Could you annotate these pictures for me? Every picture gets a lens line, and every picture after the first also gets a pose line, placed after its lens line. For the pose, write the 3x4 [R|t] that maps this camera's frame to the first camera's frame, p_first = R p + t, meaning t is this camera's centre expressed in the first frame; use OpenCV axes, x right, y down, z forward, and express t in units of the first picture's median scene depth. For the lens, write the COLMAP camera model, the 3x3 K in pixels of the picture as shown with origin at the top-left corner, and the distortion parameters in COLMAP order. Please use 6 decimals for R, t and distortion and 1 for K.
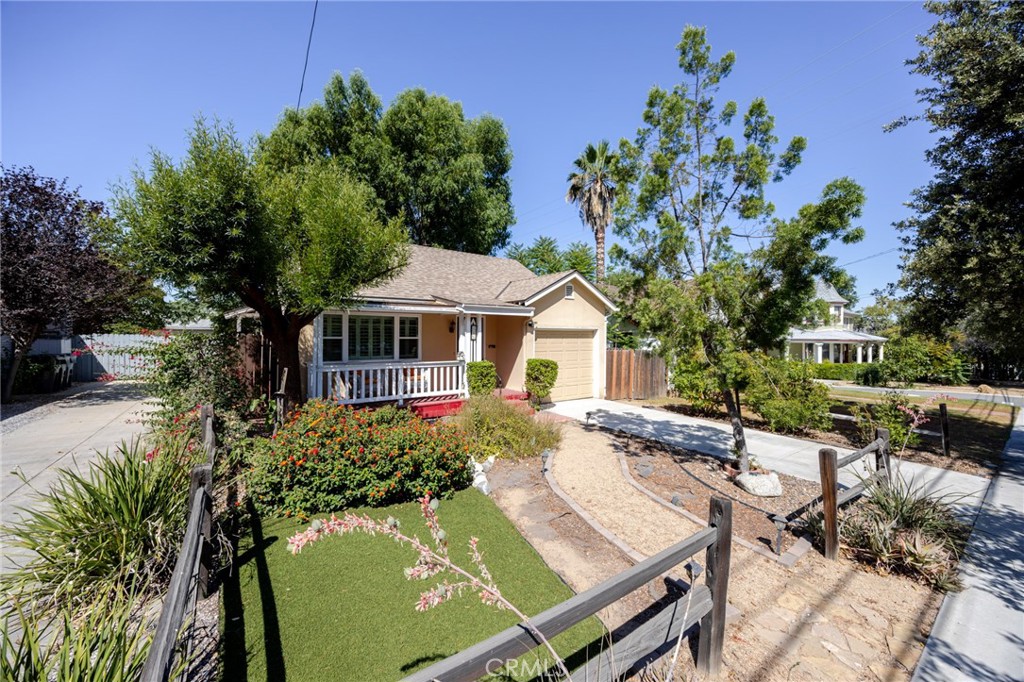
lens RADIAL K [[386.1, 0, 510.6], [0, 386.1, 337.1], [0, 0, 1]] dist [-0.007293, -0.000066]
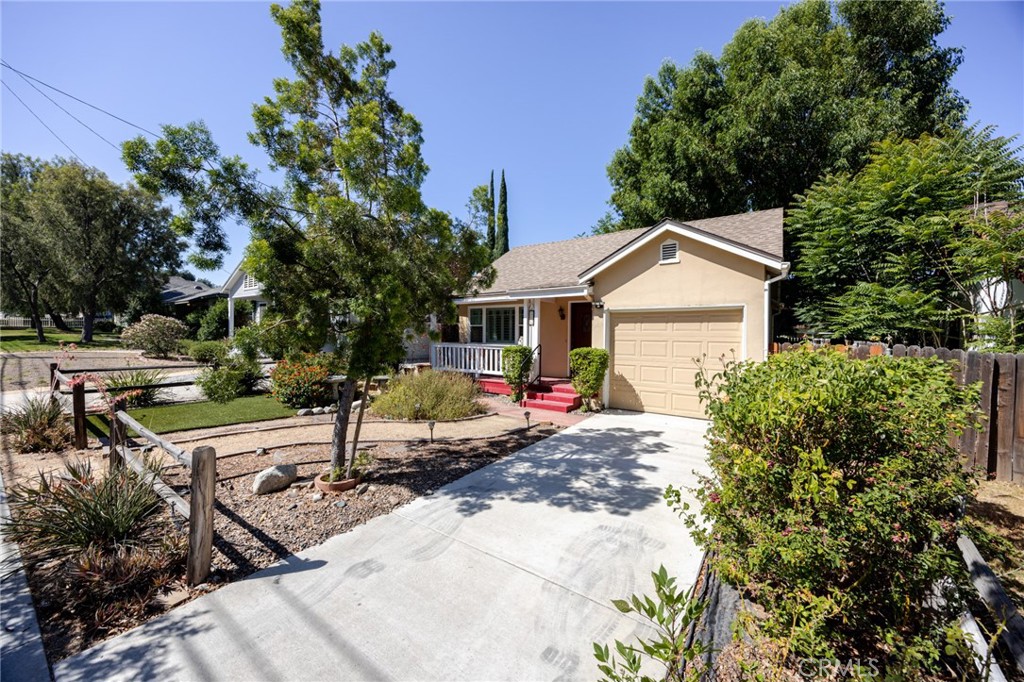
lens RADIAL K [[386.1, 0, 510.6], [0, 386.1, 337.1], [0, 0, 1]] dist [-0.007293, -0.000066]
pose [[0.329513, 0.006594, -0.944128, 0.924307], [-0.007694, 0.999961, 0.004299, 0.037602], [0.944120, 0.005847, 0.329551, 0.692506]]
